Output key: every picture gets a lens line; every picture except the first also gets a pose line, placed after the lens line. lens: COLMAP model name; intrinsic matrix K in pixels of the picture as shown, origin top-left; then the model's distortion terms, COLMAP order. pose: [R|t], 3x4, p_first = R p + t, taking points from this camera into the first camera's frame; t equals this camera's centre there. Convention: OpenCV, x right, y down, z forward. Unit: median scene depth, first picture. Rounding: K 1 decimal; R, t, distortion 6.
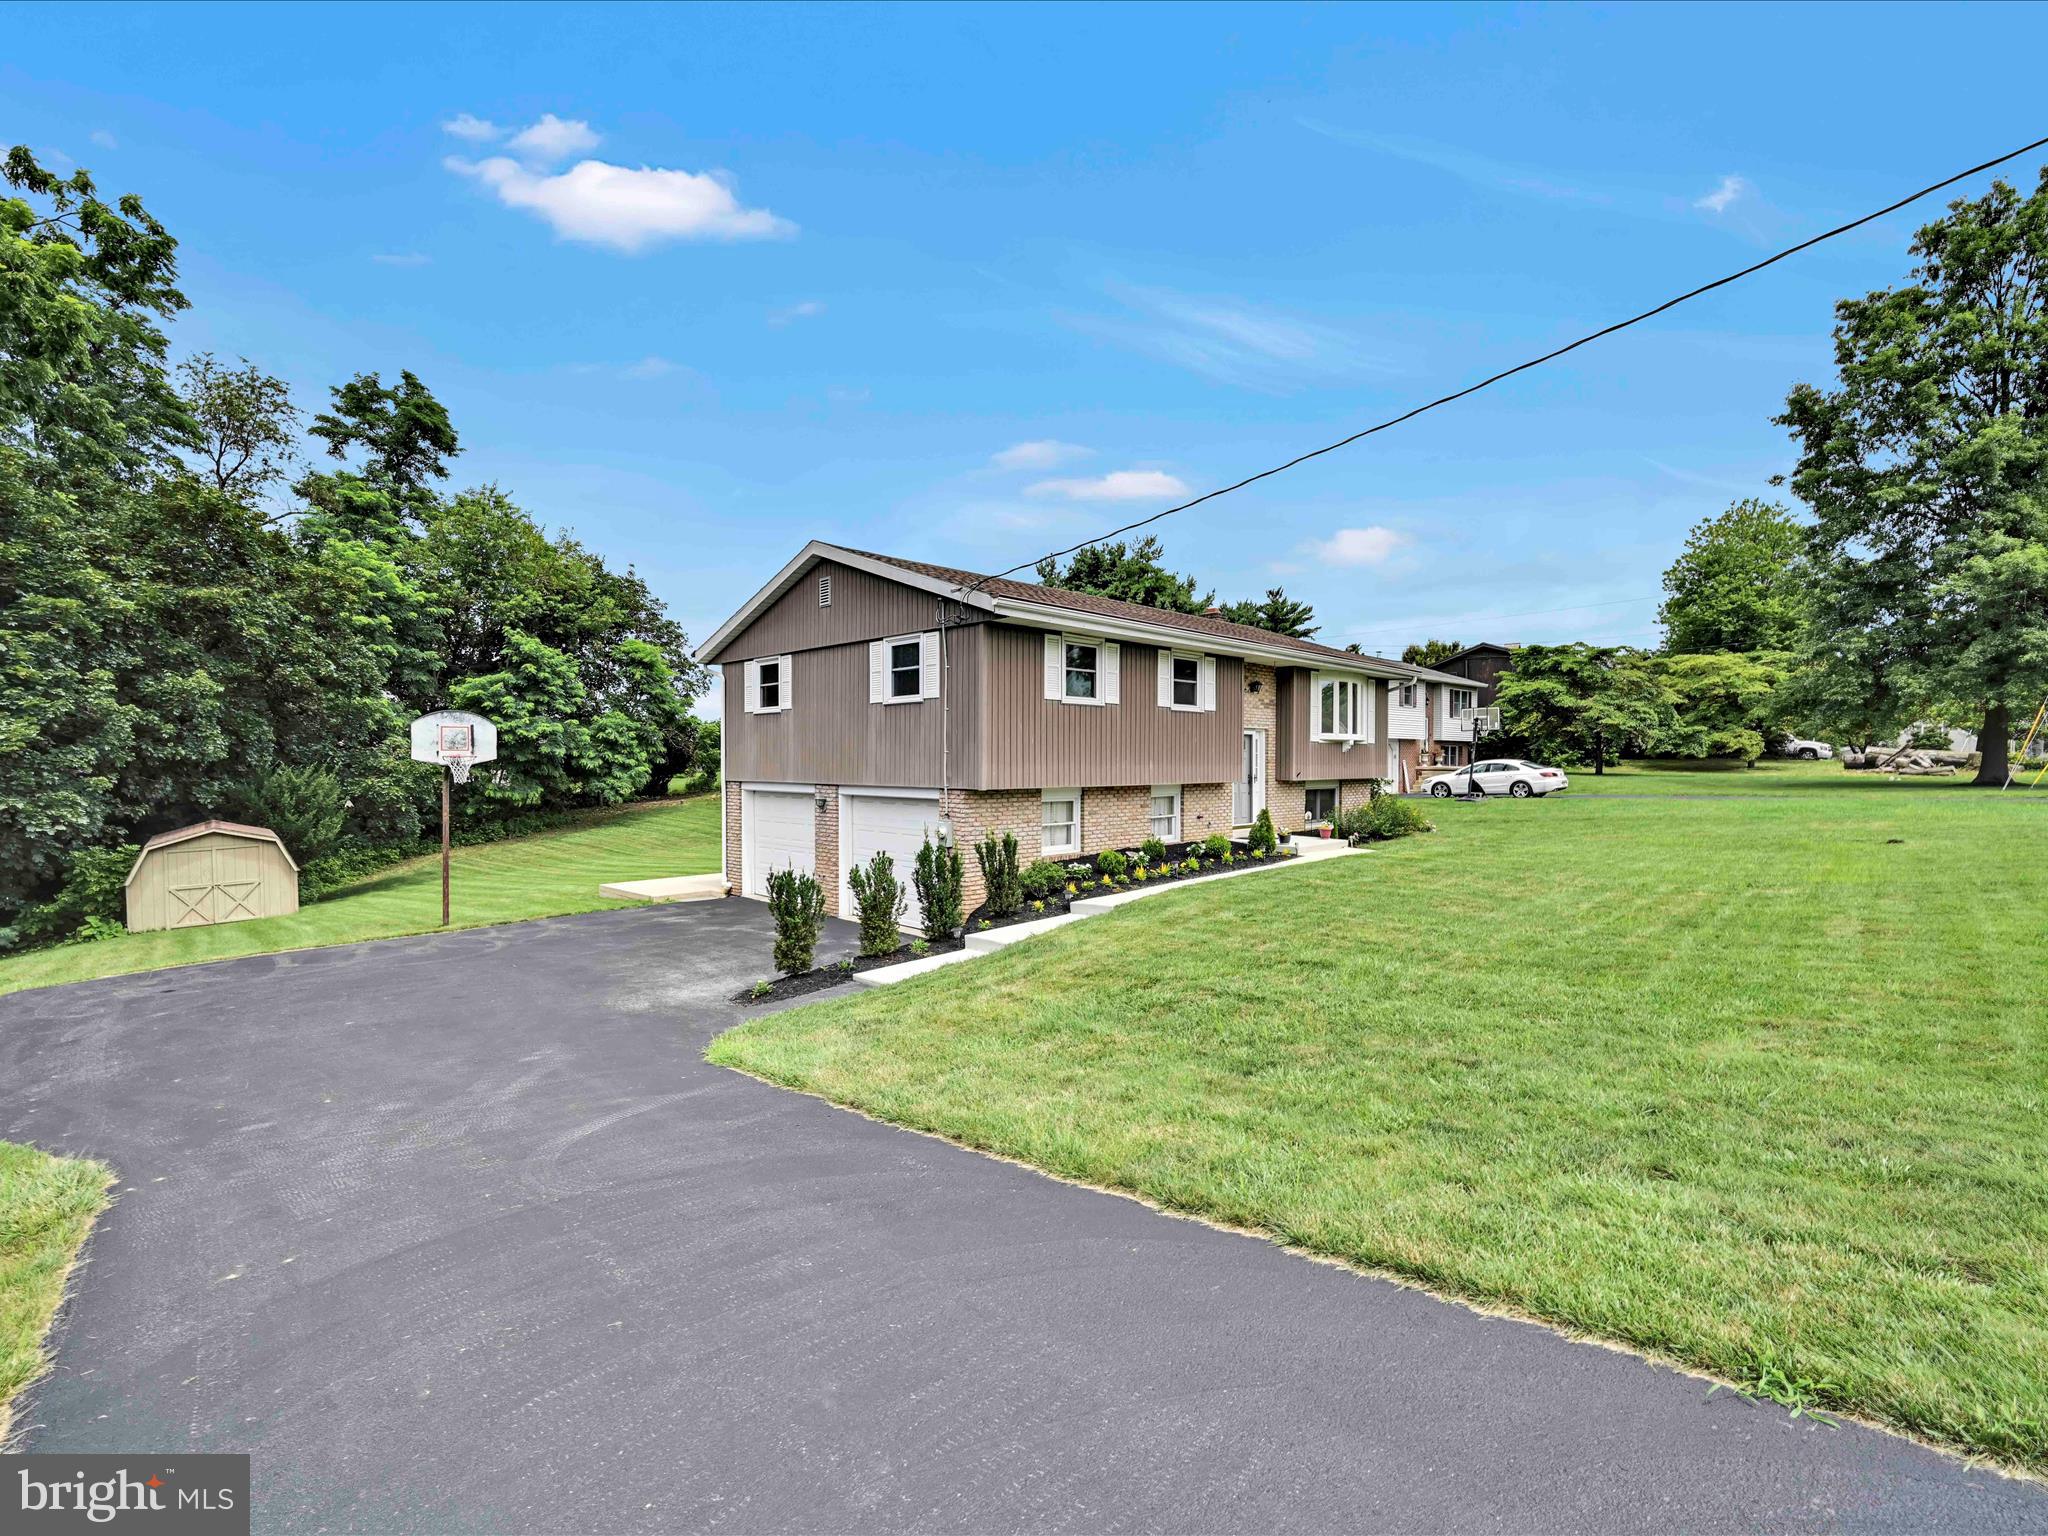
lens RADIAL K [[908.1, 0, 1024.9], [0, 908.1, 768.3], [0, 0, 1]] dist [-0.005096, -0.001552]
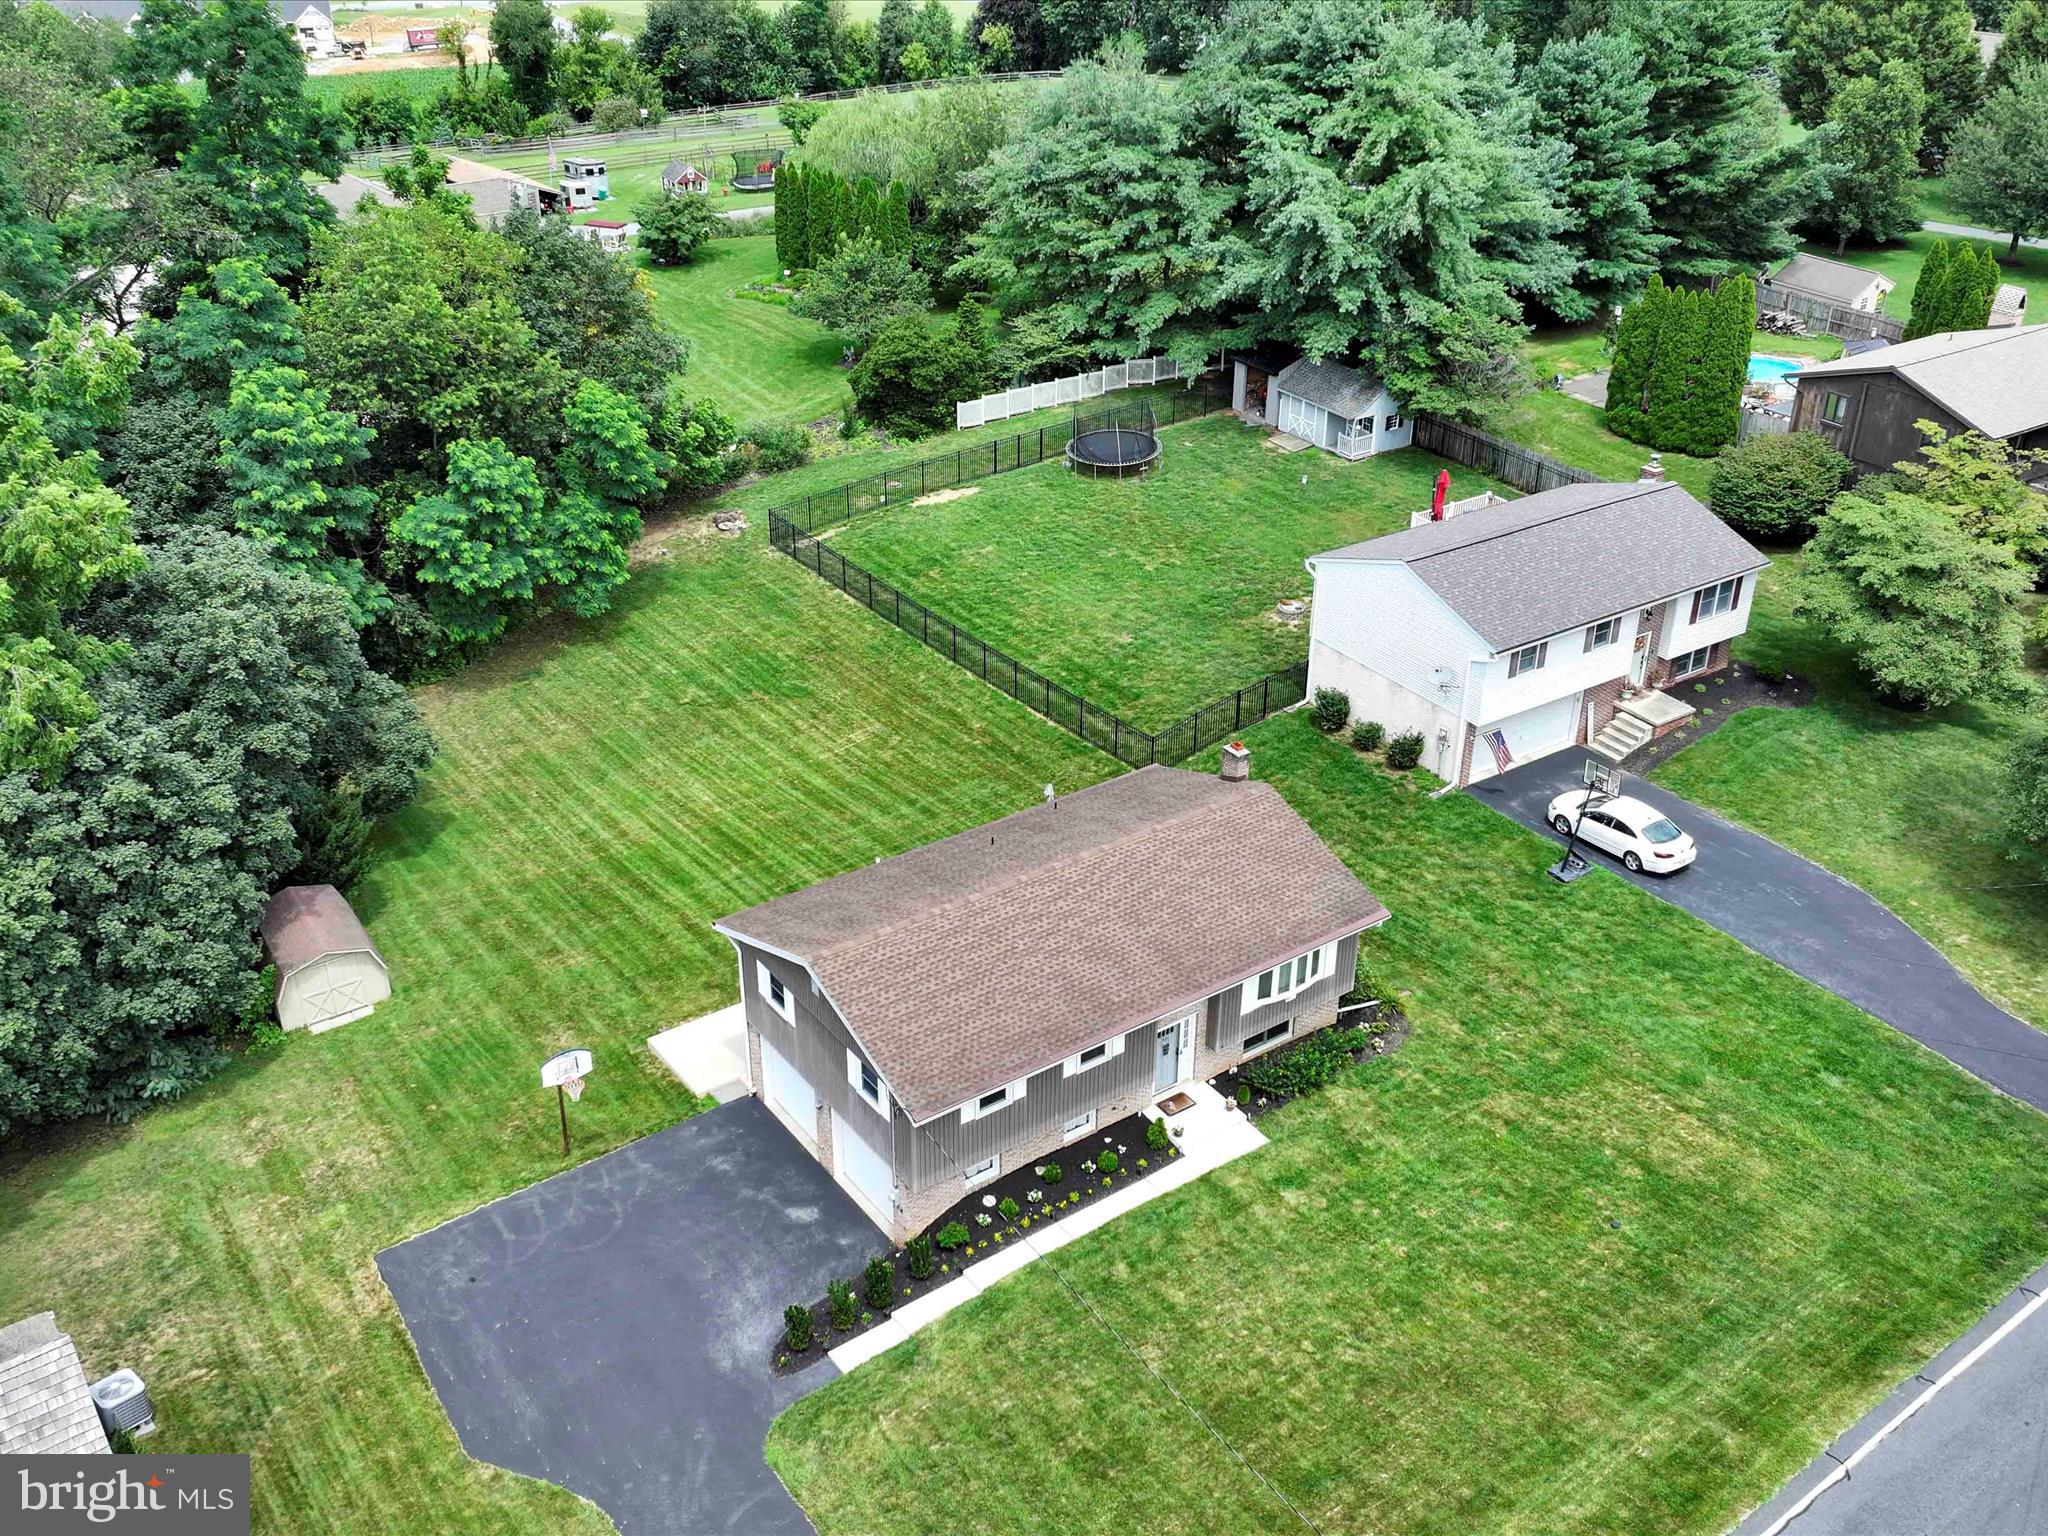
lens RADIAL K [[1910.8, 0, 1032.5], [0, 1910.8, 761.6], [0, 0, 1]] dist [0.011480, 0.000000]
pose [[0.987591, 0.082720, -0.133494, 0.344618], [-0.009729, 0.880630, 0.473705, -1.419664], [0.156744, -0.466528, 0.870507, -0.964367]]
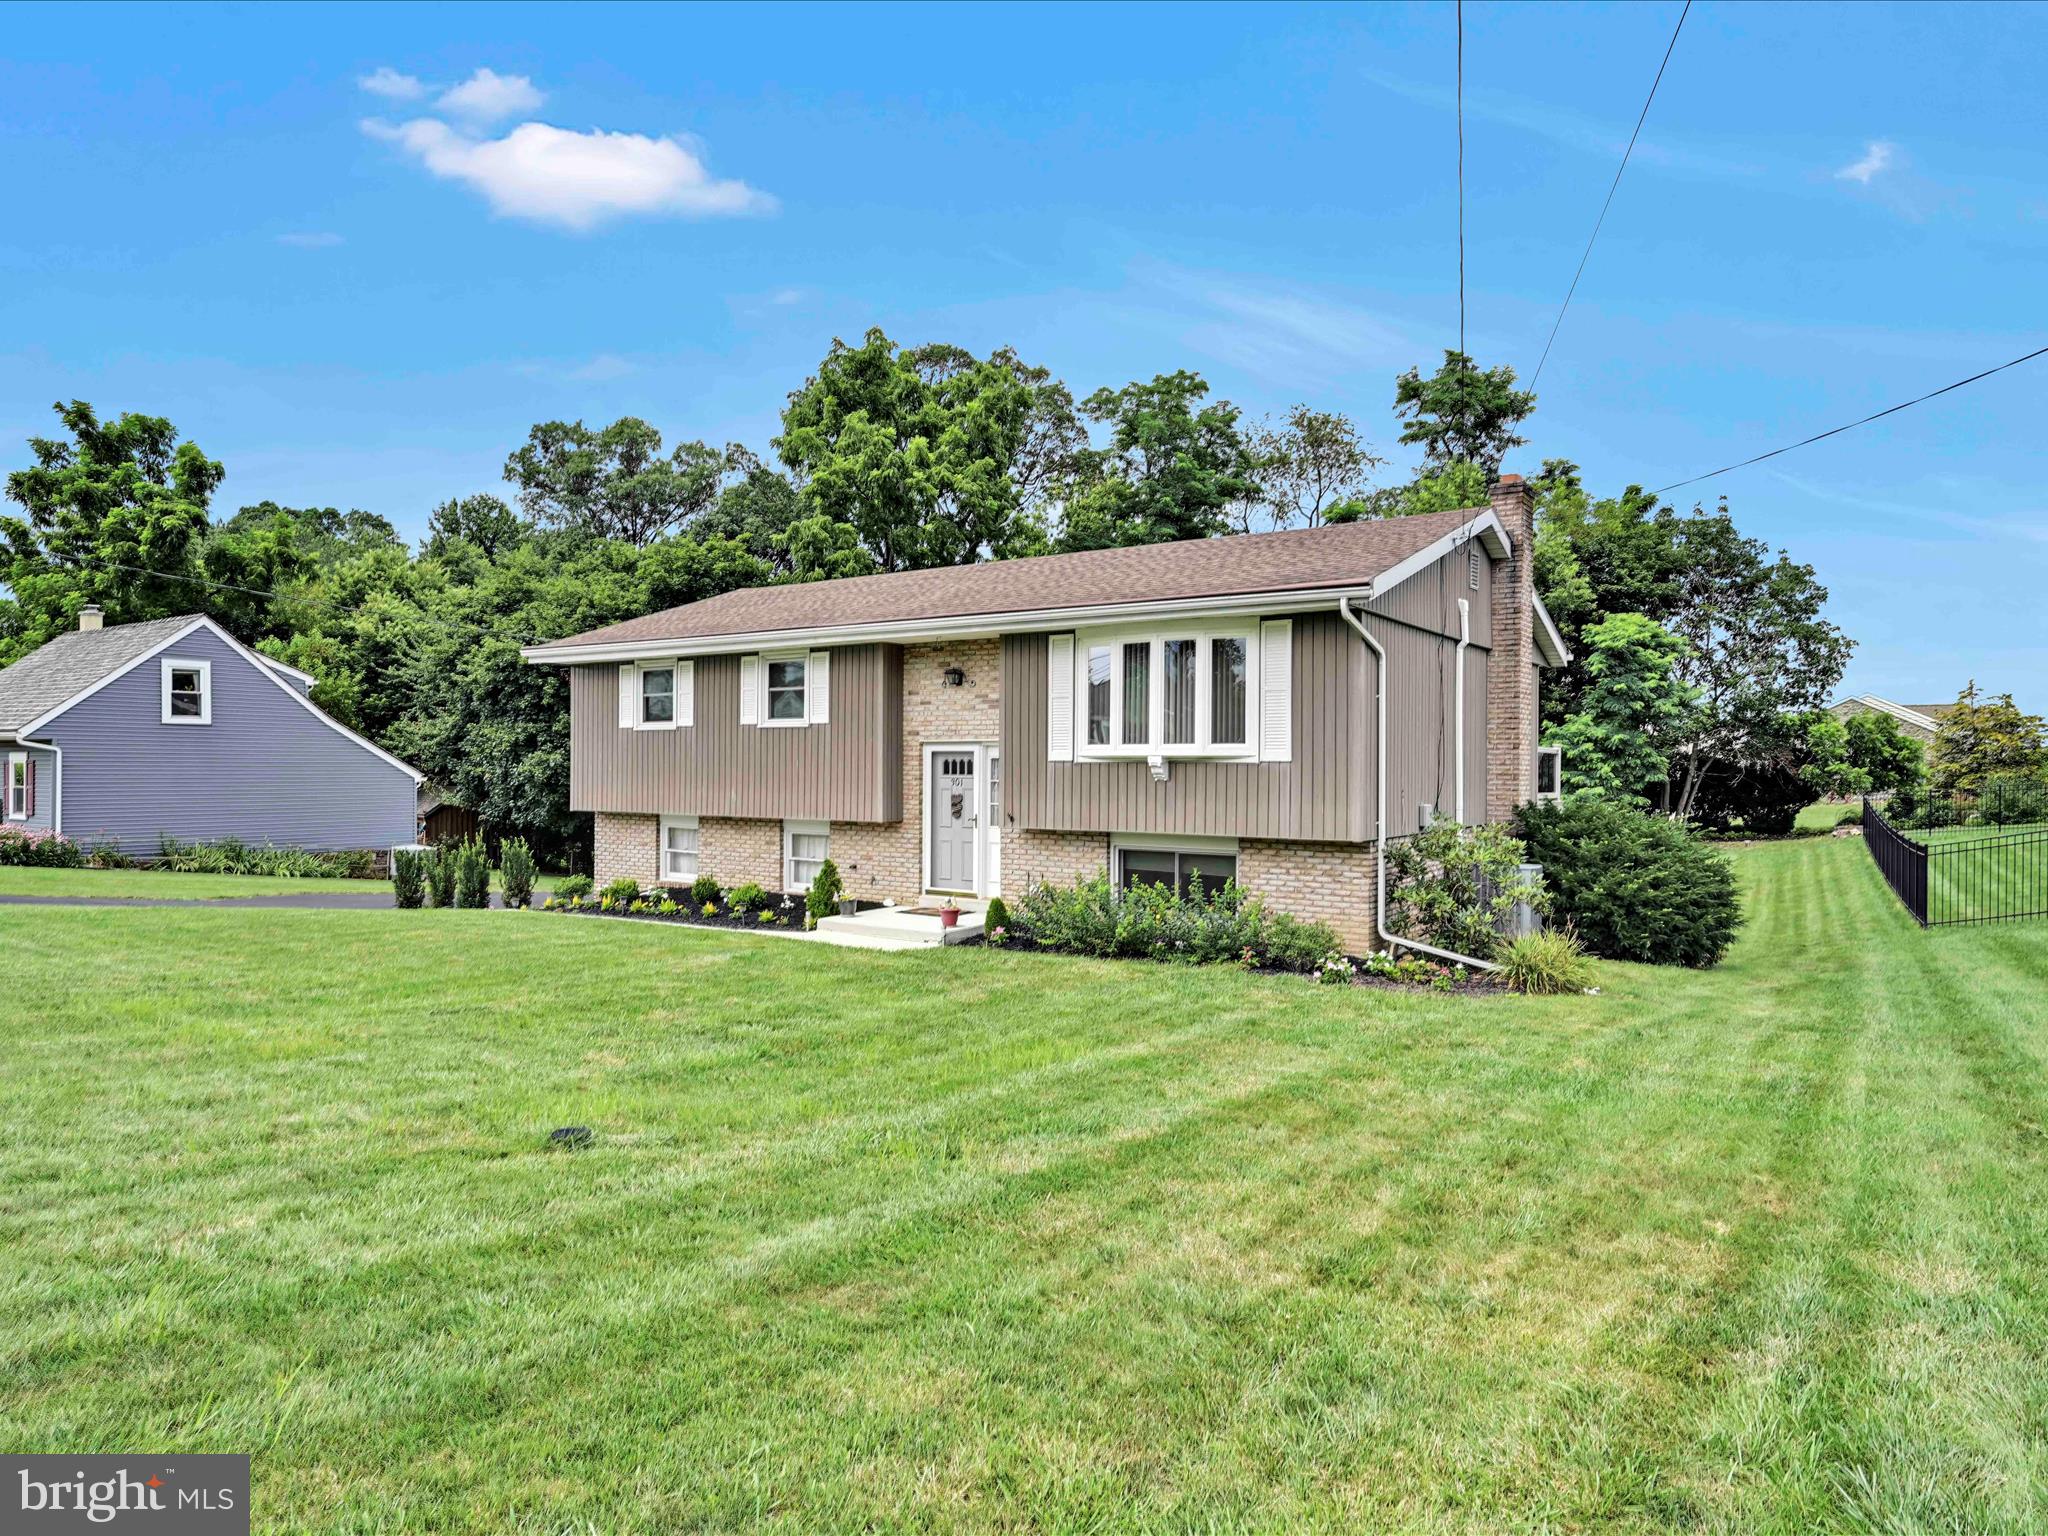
lens RADIAL K [[1234.3, 0, 1033.3], [0, 1234.3, 771.9], [0, 0, 1]] dist [-0.005540, -0.002185]
pose [[0.187863, 0.005321, -0.982181, 1.050138], [-0.014072, 0.999897, 0.002726, -0.024259], [0.982094, 0.013310, 0.187919, 0.832562]]
